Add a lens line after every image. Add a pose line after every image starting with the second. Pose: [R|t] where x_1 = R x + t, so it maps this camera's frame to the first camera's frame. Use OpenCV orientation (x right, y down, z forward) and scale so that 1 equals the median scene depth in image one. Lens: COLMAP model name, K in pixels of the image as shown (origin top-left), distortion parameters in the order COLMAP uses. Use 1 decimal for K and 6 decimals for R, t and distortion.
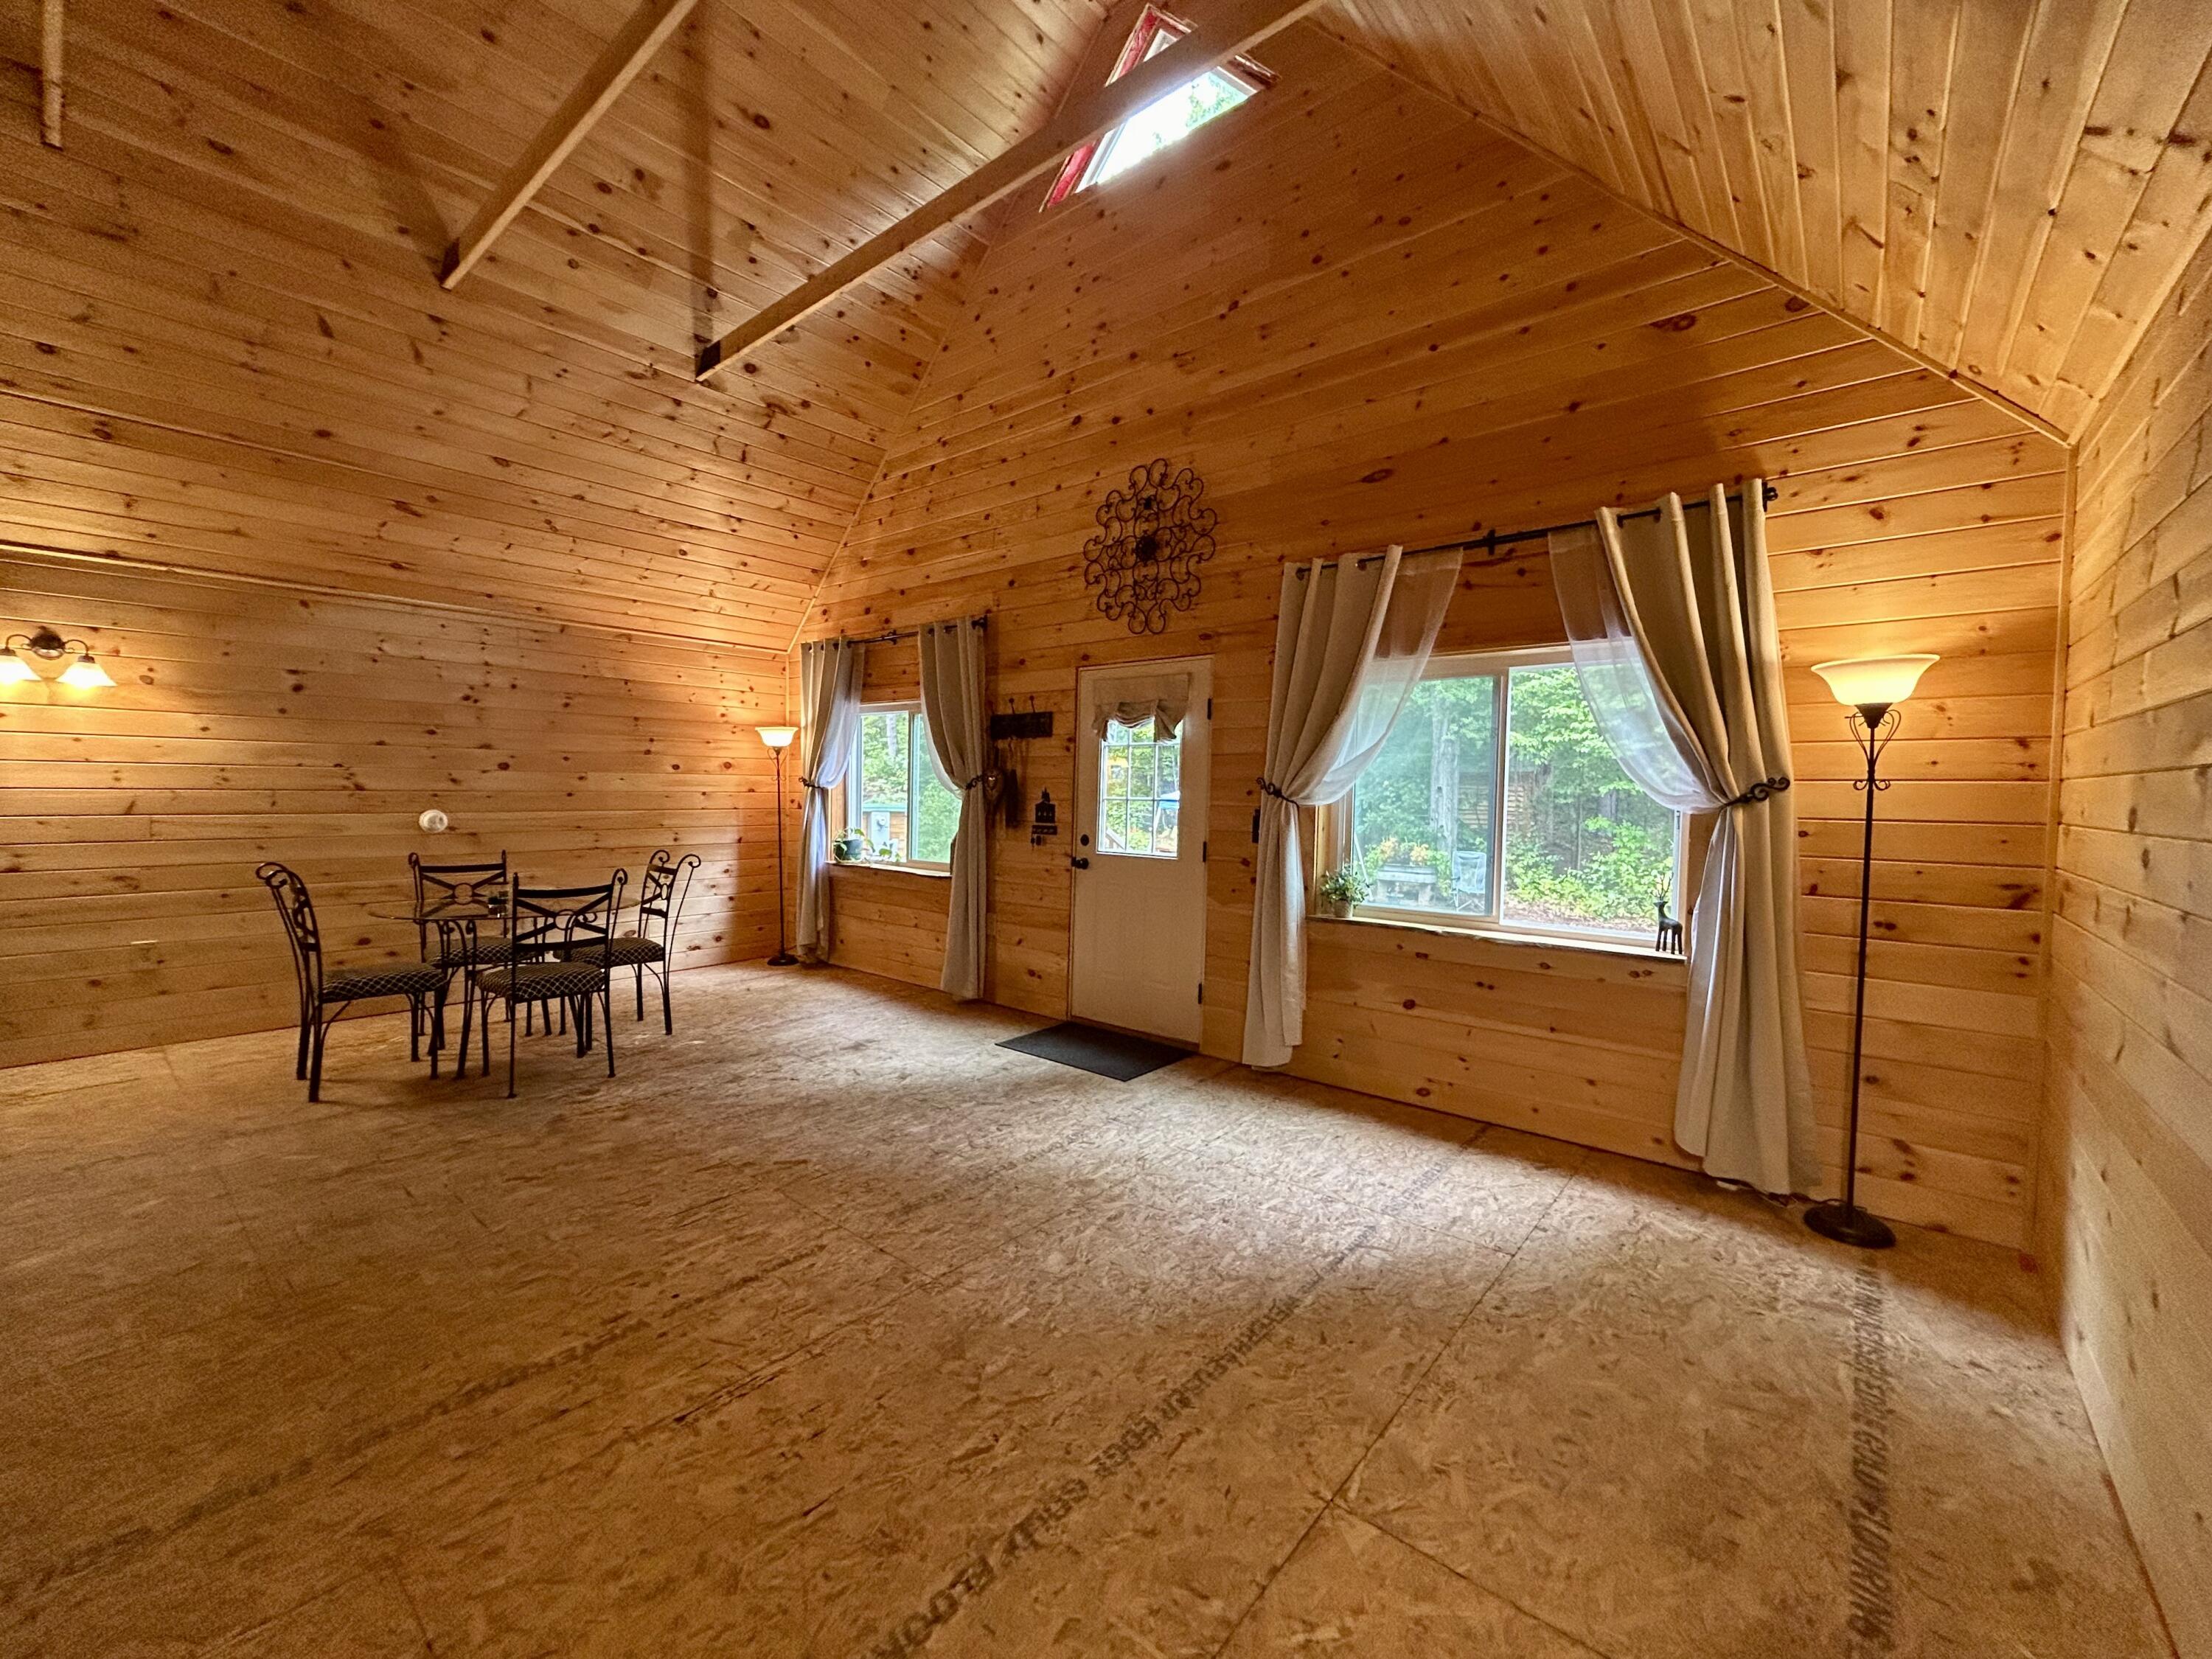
lens RADIAL K [[895.5, 0, 1109.9], [0, 895.5, 826.2], [0, 0, 1]] dist [-0.003430, 0.001854]
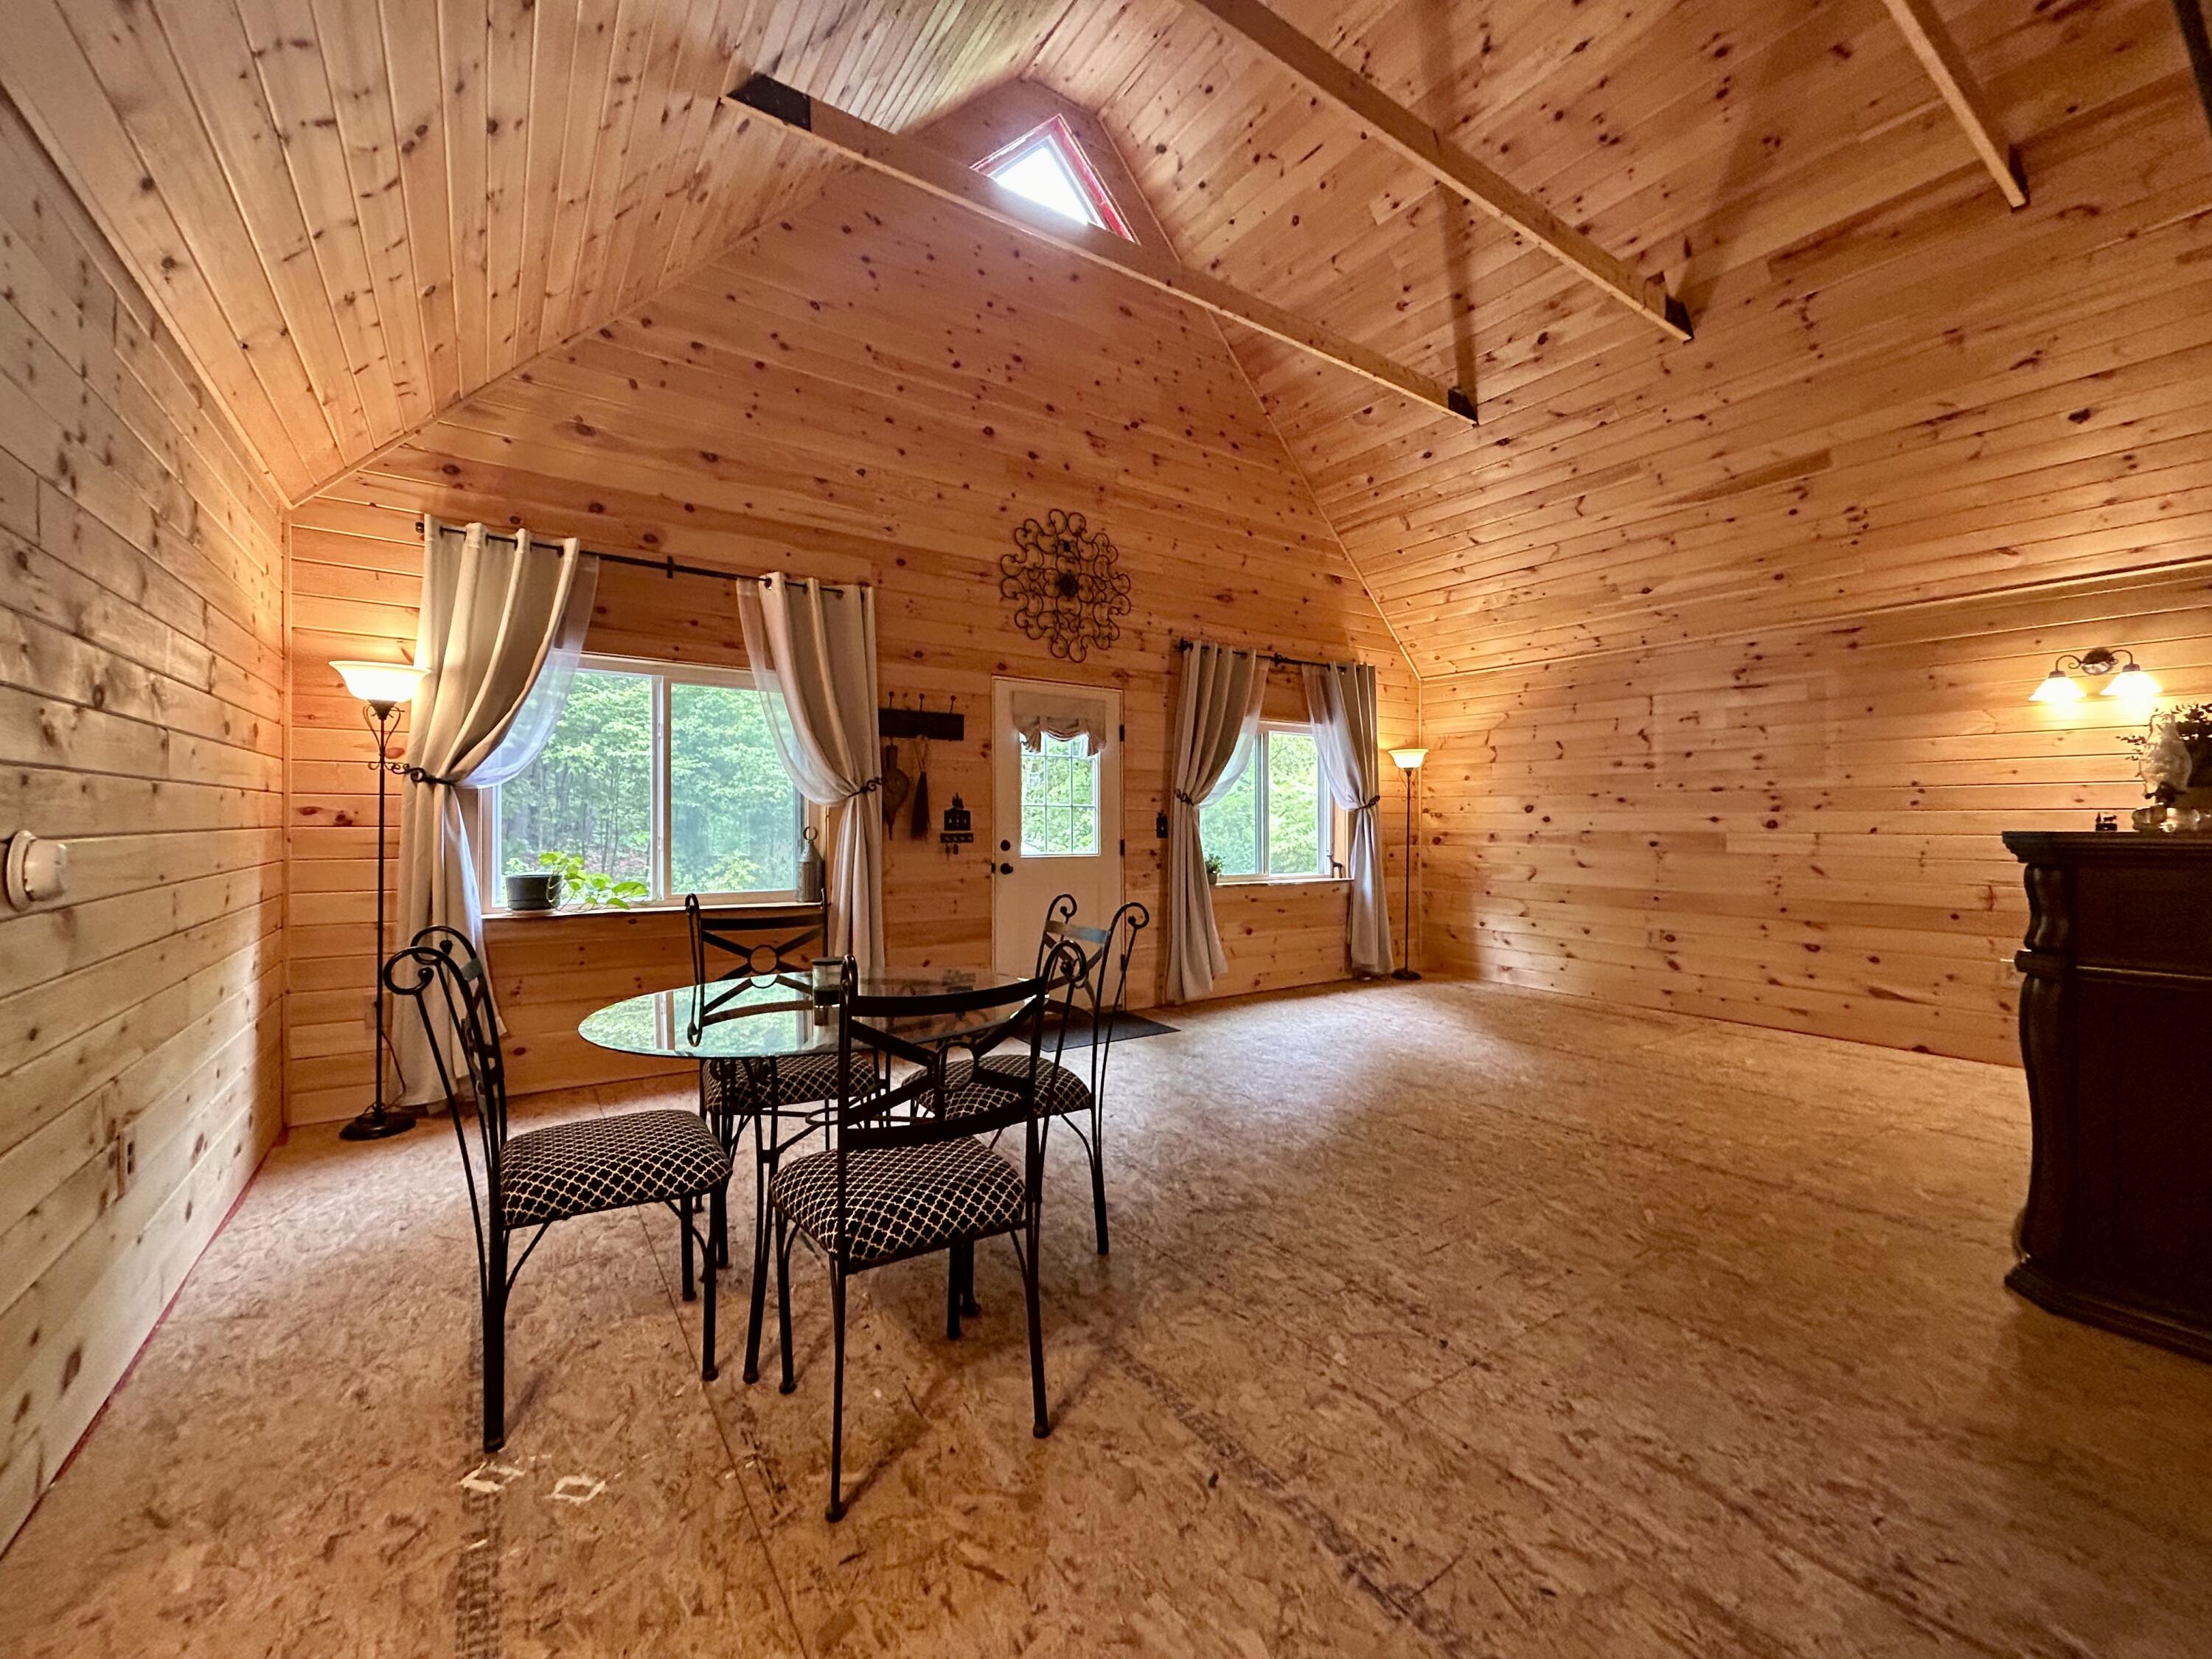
lens RADIAL K [[895.5, 0, 1110.3], [0, 895.5, 823.9], [0, 0, 1]] dist [-0.003430, 0.001854]
pose [[0.265295, -0.014429, 0.964059, -1.080914], [0.037937, 0.999270, 0.004516, -0.010197], [-0.963421, 0.035375, 0.265648, 0.676921]]
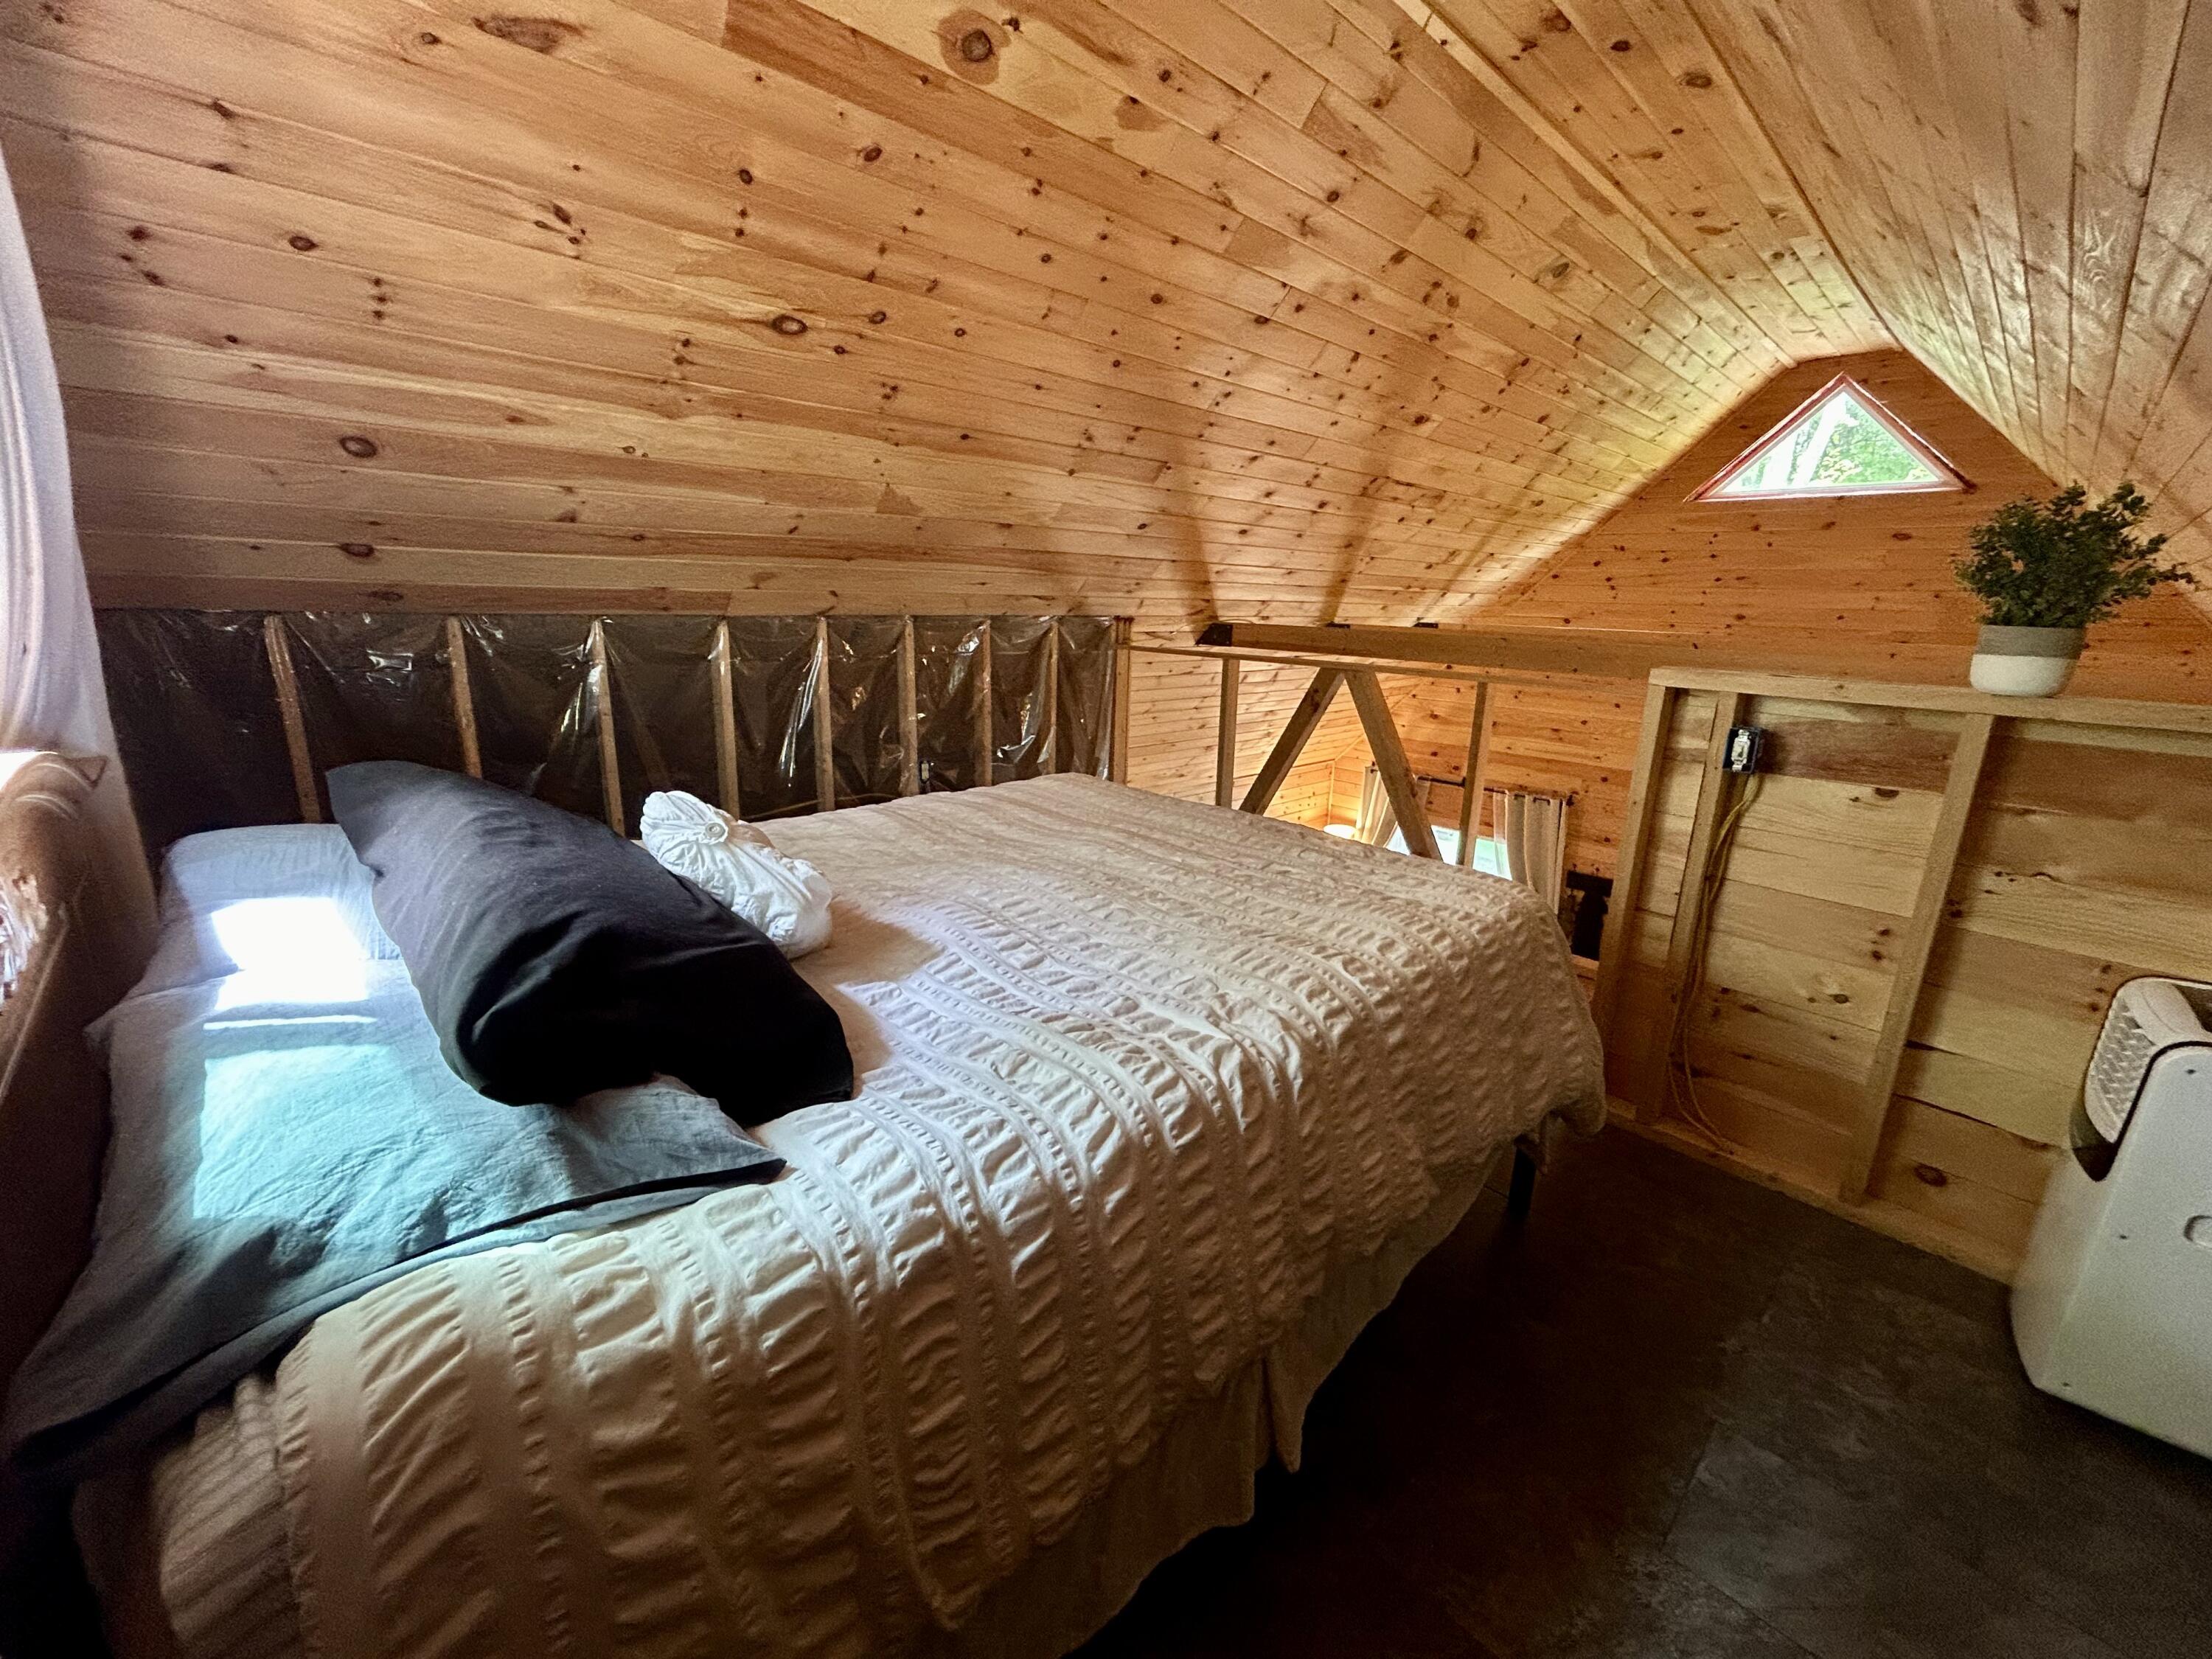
lens RADIAL K [[895.5, 0, 1108.9], [0, 895.5, 827.6], [0, 0, 1]] dist [-0.003430, 0.001854]
pose [[0.993965, 0.042721, -0.101037, -0.830231], [-0.020181, 0.976543, 0.214375, -0.557363], [0.107825, -0.211042, 0.971512, -0.453147]]
